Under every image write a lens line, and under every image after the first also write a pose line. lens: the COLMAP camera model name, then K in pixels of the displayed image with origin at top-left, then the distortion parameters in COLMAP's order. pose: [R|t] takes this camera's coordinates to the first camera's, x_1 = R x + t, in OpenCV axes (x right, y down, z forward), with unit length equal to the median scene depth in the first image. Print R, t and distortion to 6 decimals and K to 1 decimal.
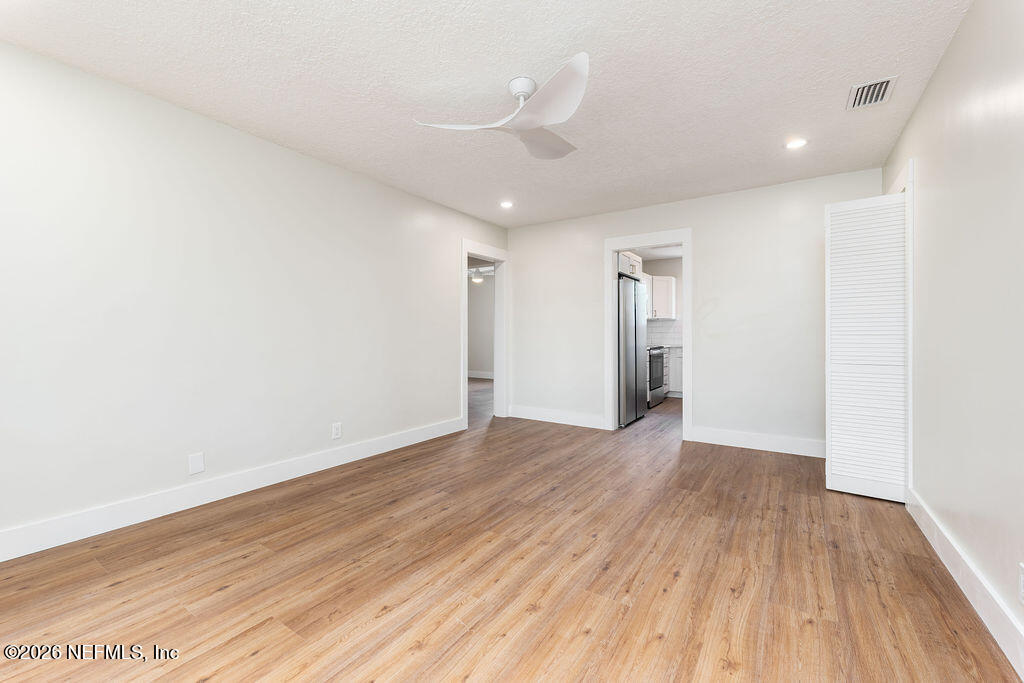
lens RADIAL K [[417.9, 0, 509.8], [0, 417.9, 337.2], [0, 0, 1]] dist [0.000236, -0.000002]
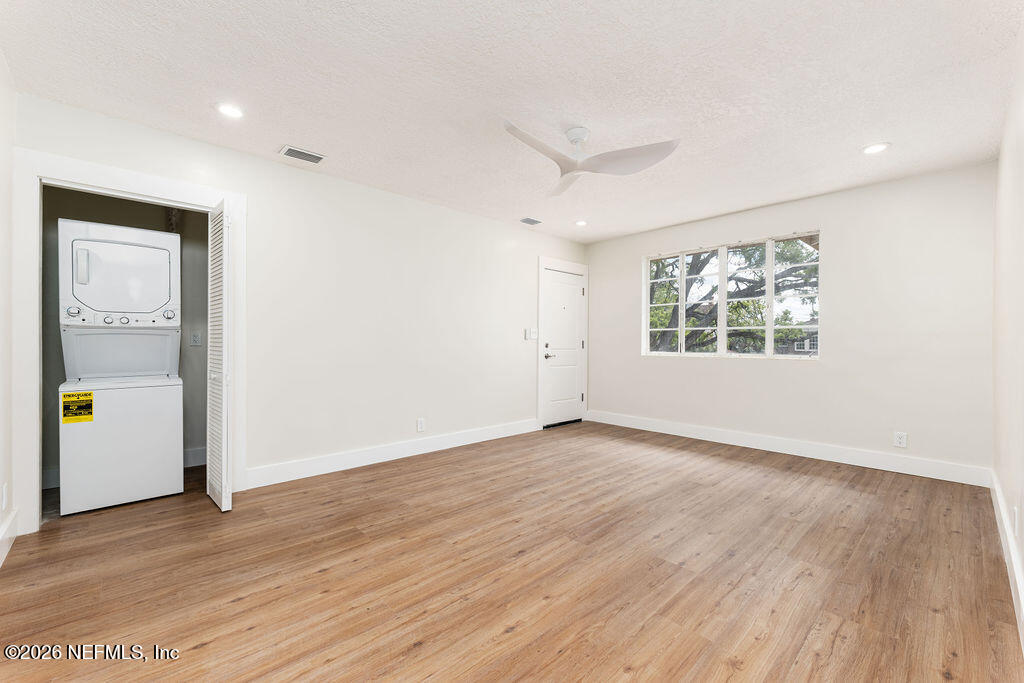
lens RADIAL K [[417.9, 0, 509.8], [0, 417.9, 337.2], [0, 0, 1]] dist [0.000236, -0.000002]
pose [[-0.972861, -0.001552, 0.231384, -0.060397], [-0.003437, 0.999964, -0.007746, -0.014558], [-0.231364, -0.008332, -0.972832, 2.164304]]
